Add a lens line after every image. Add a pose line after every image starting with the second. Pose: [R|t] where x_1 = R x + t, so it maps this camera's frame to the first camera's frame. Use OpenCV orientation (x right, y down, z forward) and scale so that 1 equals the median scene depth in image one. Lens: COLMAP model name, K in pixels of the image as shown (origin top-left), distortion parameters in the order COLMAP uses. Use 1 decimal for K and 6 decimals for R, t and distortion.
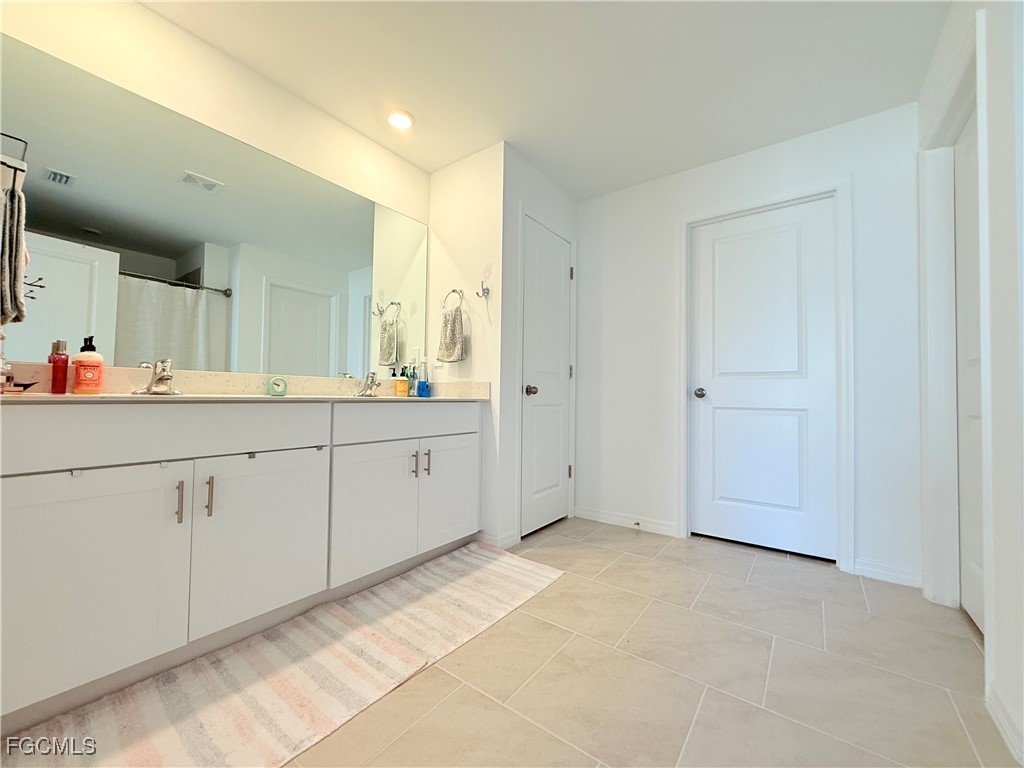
lens RADIAL K [[408.4, 0, 512.0], [0, 408.4, 384.0], [0, 0, 1]] dist [-0.000584, 0.000136]
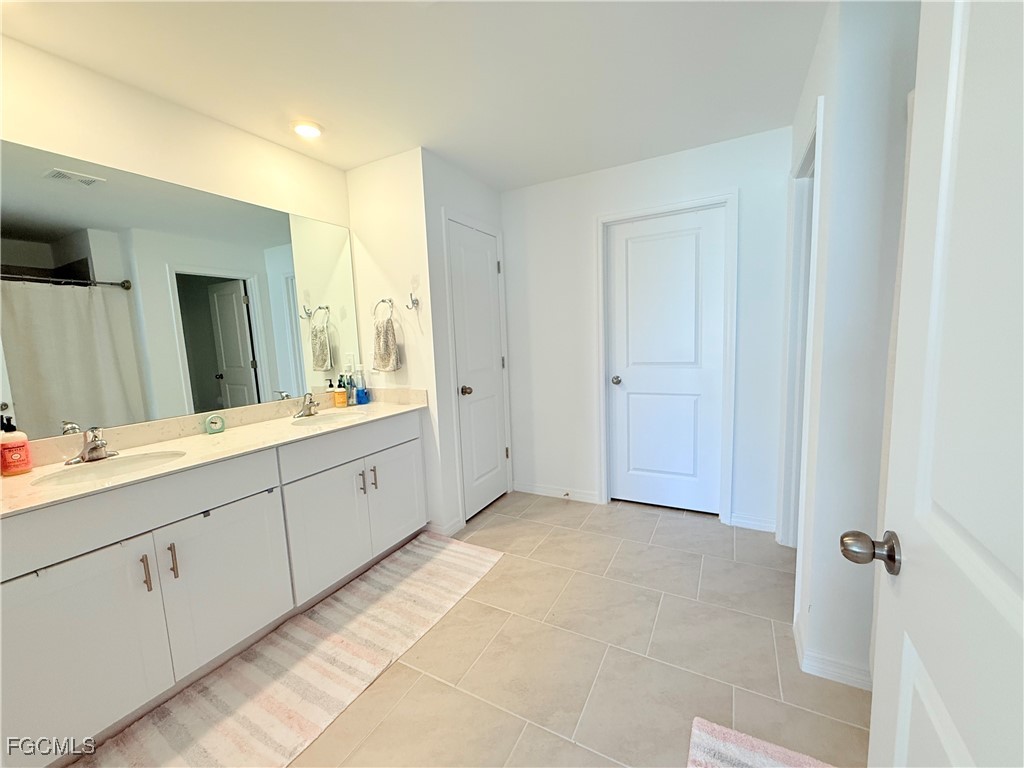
lens RADIAL K [[408.4, 0, 512.0], [0, 408.4, 384.0], [0, 0, 1]] dist [-0.000584, 0.000136]
pose [[0.988308, -0.071463, 0.134690, 0.028730], [0.051562, 0.987963, 0.145844, -0.195162], [-0.143491, -0.137193, 0.980096, -0.089544]]
